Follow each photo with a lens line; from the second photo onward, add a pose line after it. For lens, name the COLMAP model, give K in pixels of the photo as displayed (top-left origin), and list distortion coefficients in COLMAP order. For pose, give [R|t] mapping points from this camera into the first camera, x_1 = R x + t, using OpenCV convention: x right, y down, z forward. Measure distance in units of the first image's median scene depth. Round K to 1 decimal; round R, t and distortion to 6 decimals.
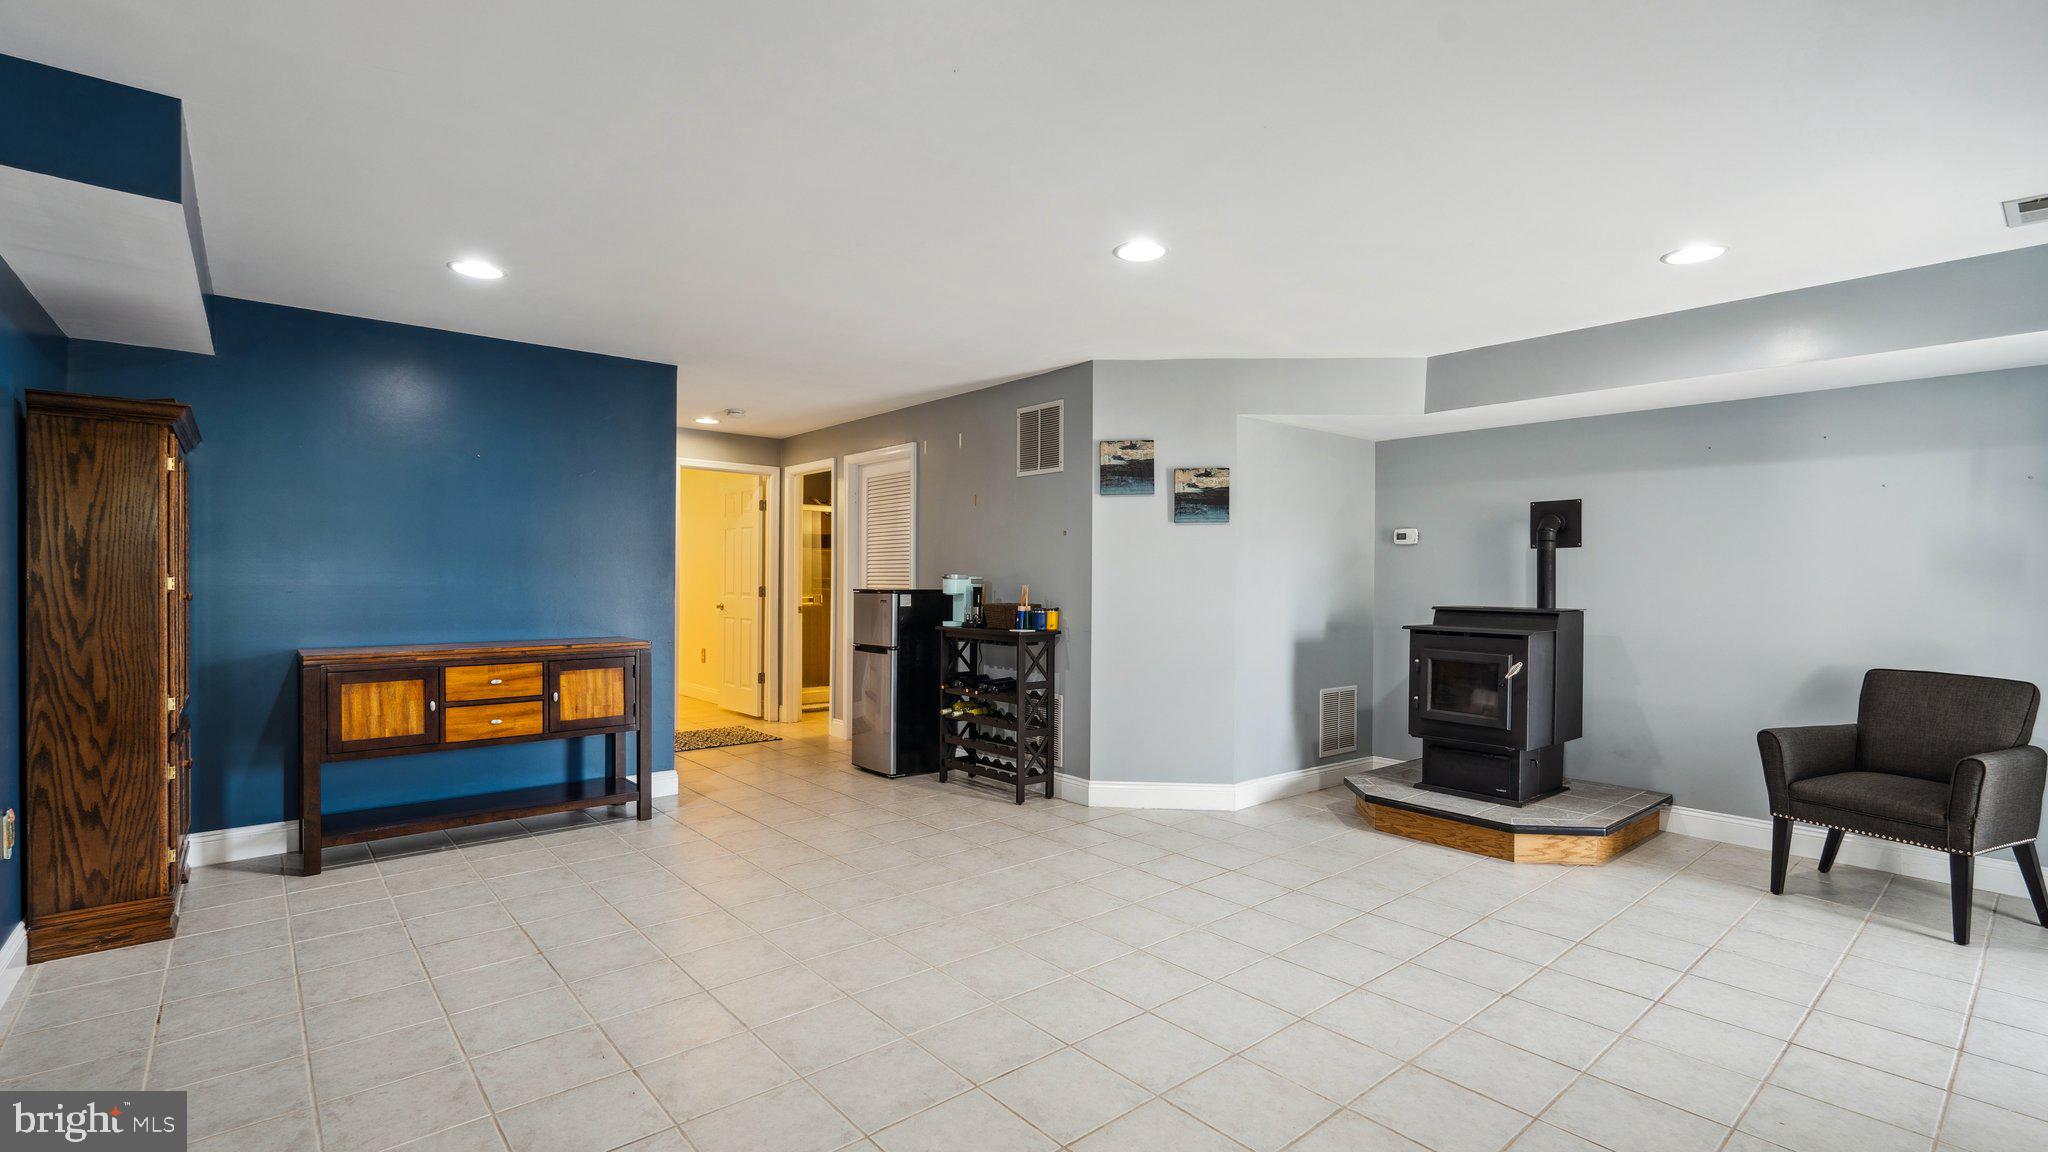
lens RADIAL K [[921.1, 0, 1017.9], [0, 921.1, 585.1], [0, 0, 1]] dist [0.000264, 0.000234]
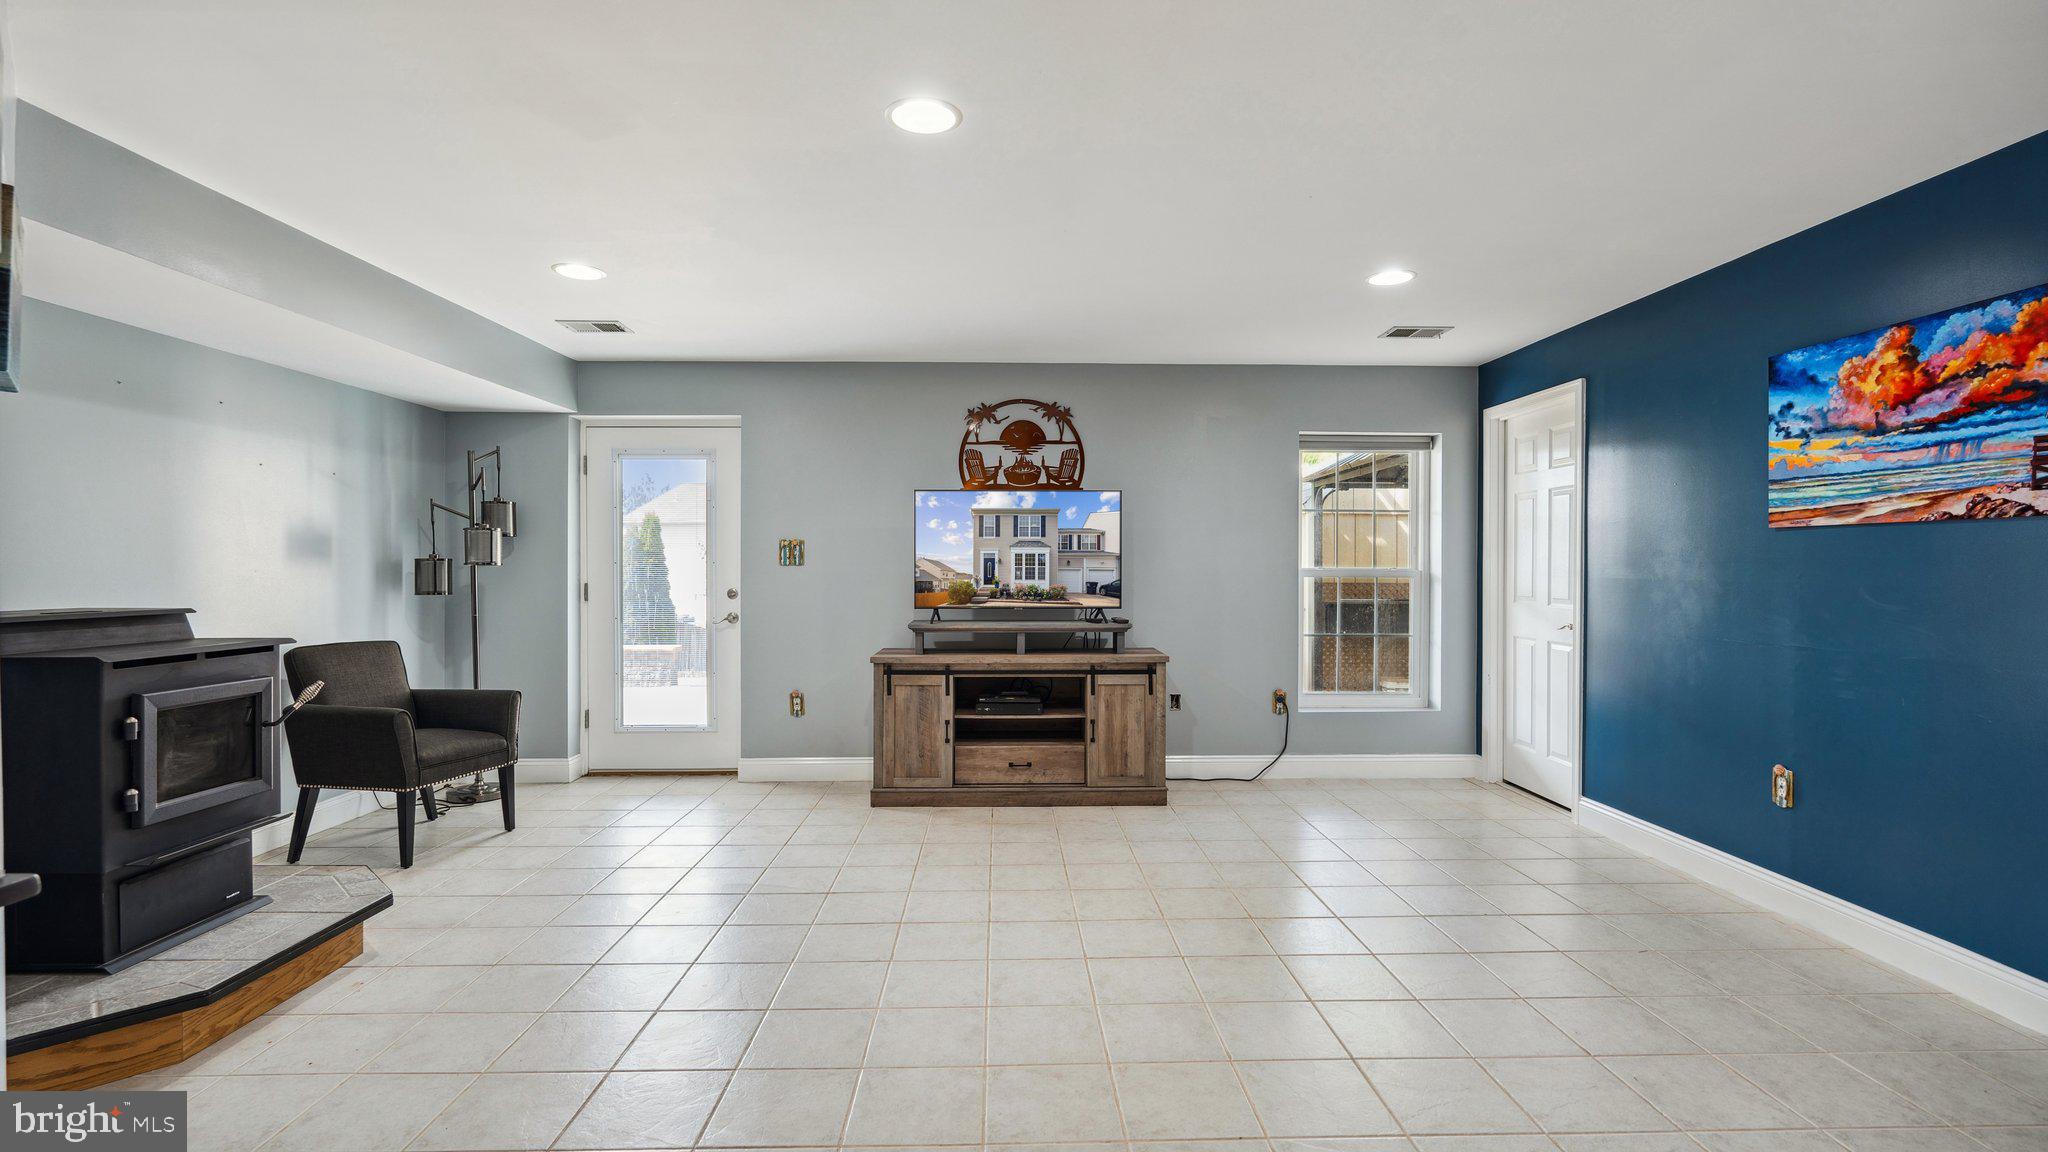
lens RADIAL K [[921.1, 0, 1022.3], [0, 921.1, 575.2], [0, 0, 1]] dist [0.000264, 0.000234]
pose [[-0.782147, -0.017149, 0.622857, -0.309720], [-0.003884, 0.999736, 0.022649, -0.014445], [-0.623081, 0.015295, -0.782008, 1.224236]]
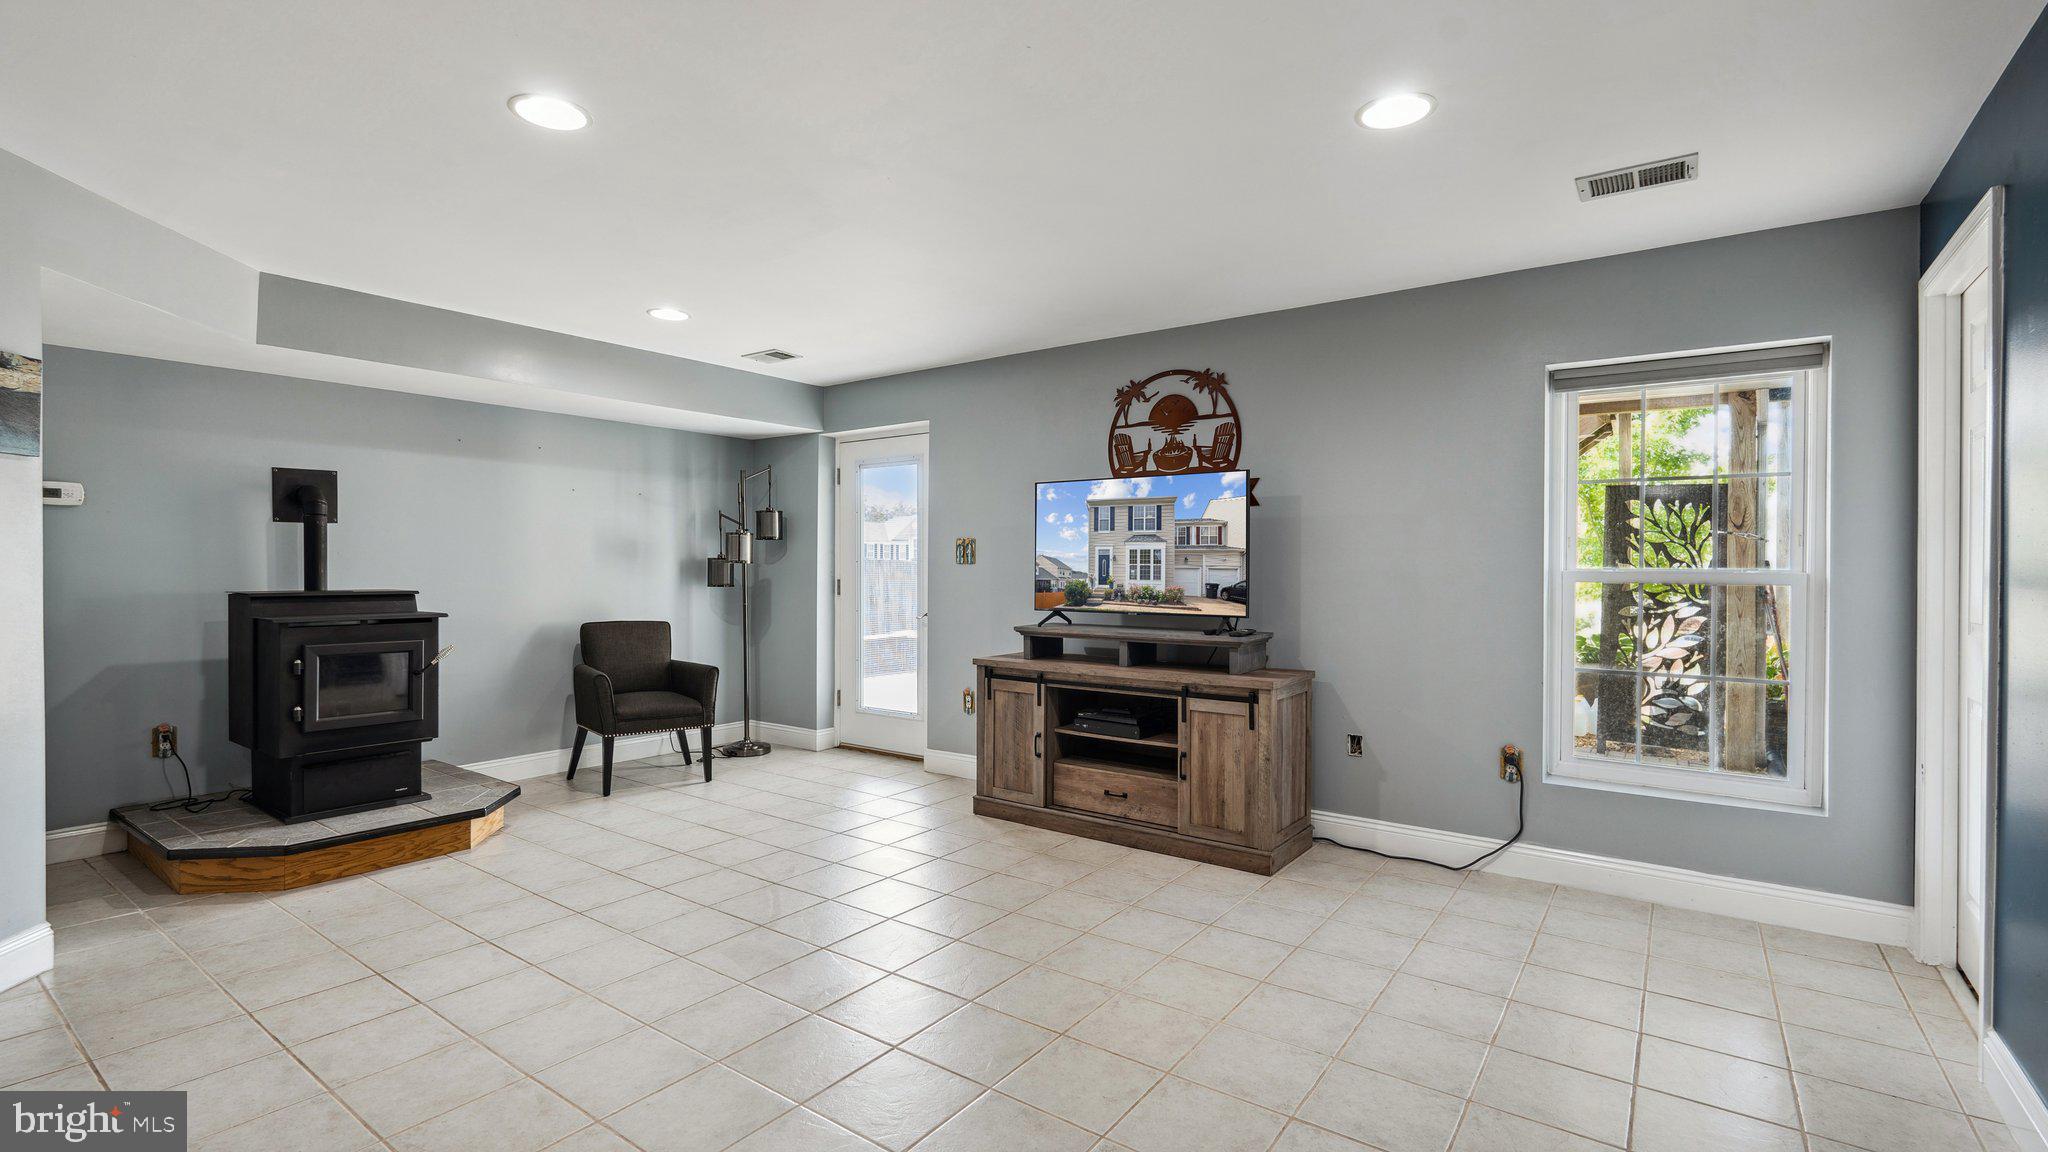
lens RADIAL K [[921.1, 0, 1015.4], [0, 921.1, 566.3], [0, 0, 1]] dist [0.000264, 0.000234]
pose [[-0.233545, -0.010590, 0.972288, -0.537077], [0.001743, 0.999935, 0.011309, -0.008643], [-0.972344, 0.004336, -0.233511, 0.656213]]
